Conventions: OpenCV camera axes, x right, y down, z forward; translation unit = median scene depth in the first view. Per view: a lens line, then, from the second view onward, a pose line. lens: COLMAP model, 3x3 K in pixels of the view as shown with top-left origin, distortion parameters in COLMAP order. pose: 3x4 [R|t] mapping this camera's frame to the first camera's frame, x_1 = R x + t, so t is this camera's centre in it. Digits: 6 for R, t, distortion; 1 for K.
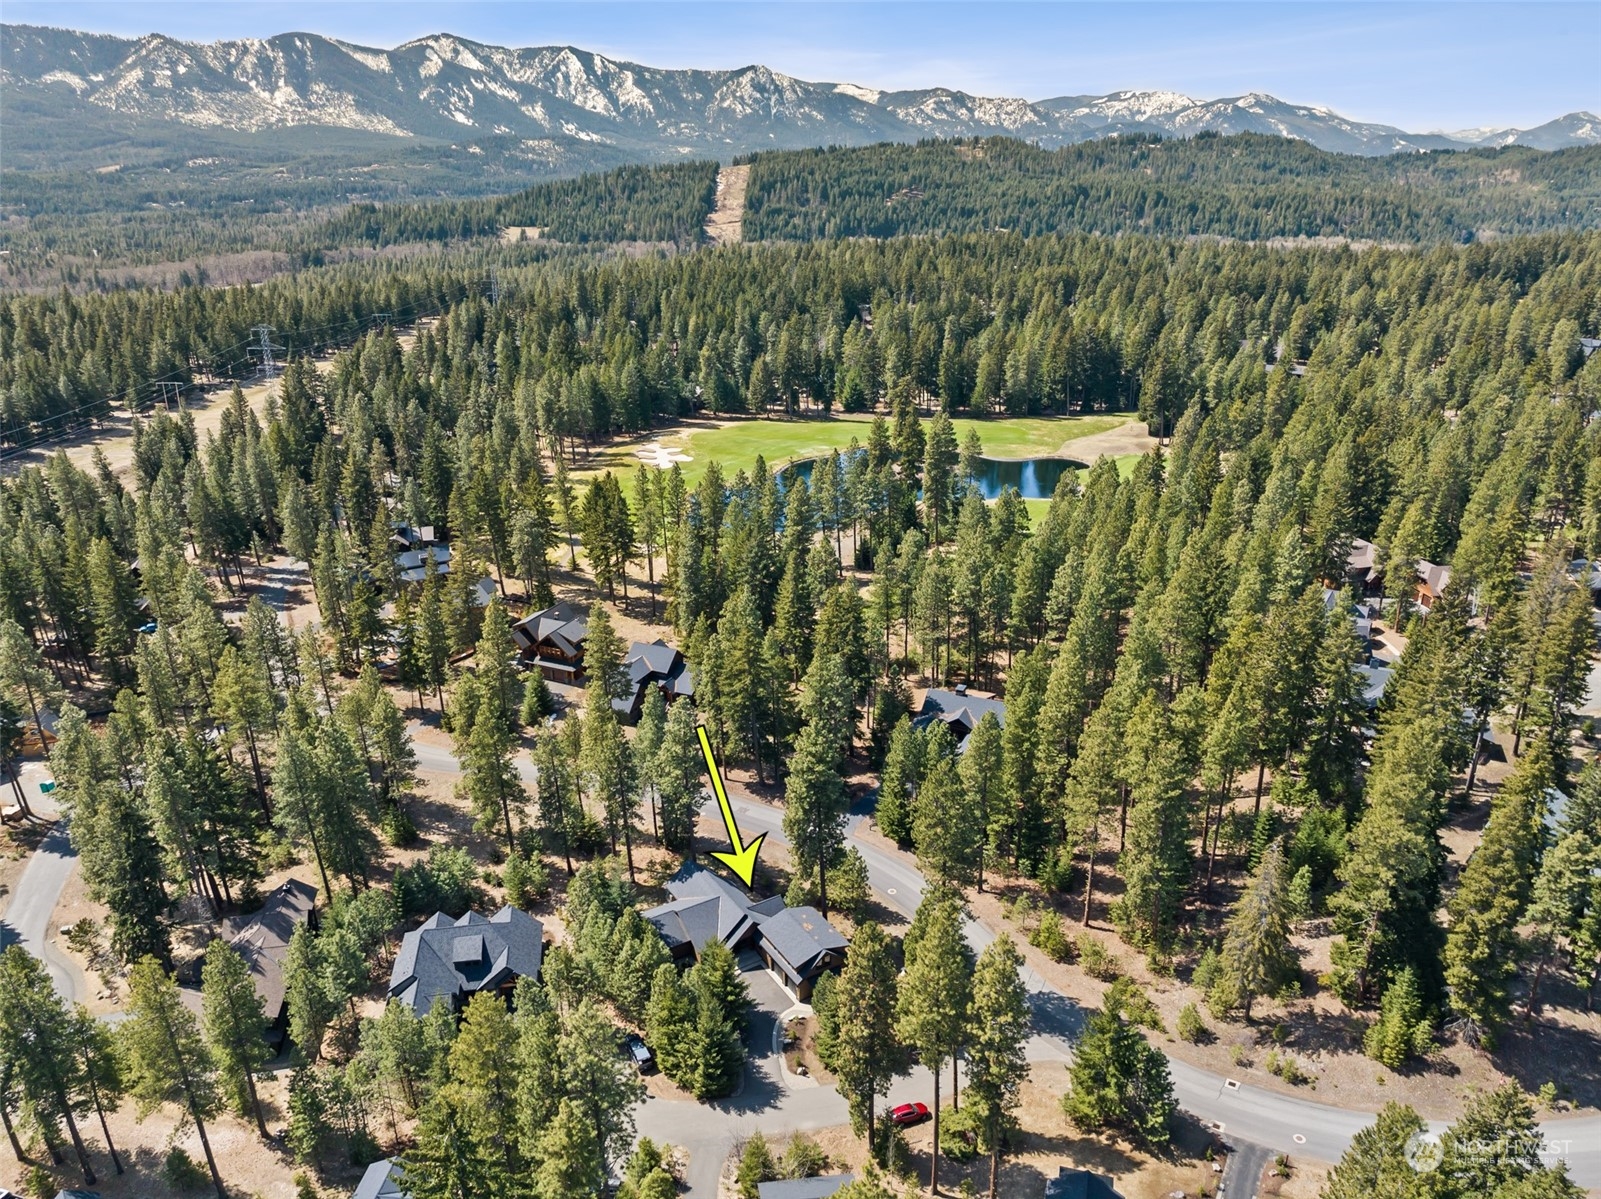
lens RADIAL K [[1129.3, 0, 803.5], [0, 1129.3, 596.5], [0, 0, 1]] dist [-0.022541, 0.004607]
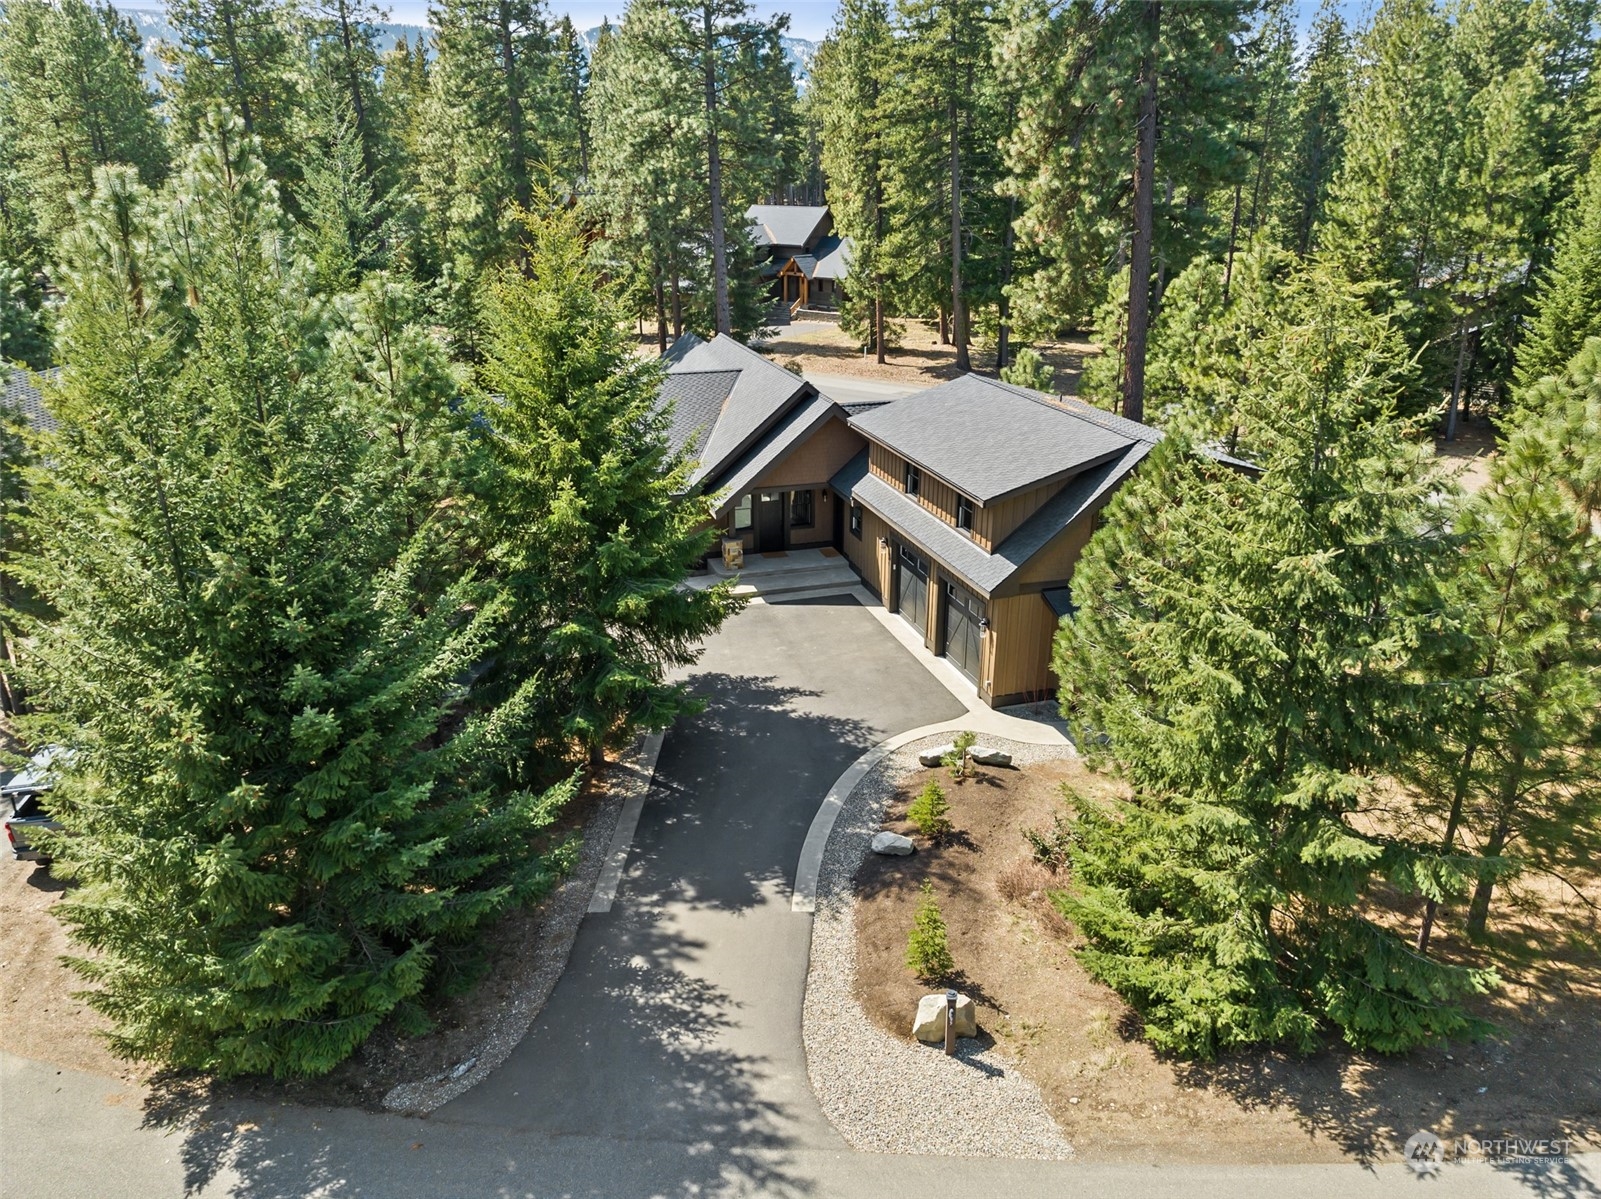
lens RADIAL K [[1129.3, 0, 796.5], [0, 1129.3, 600.0], [0, 0, 1]] dist [-0.022541, 0.004607]
pose [[0.969340, 0.099539, -0.224660, 0.006244], [-0.098493, 0.995011, 0.015888, 0.353348], [0.225120, 0.006726, 0.974308, 0.821303]]
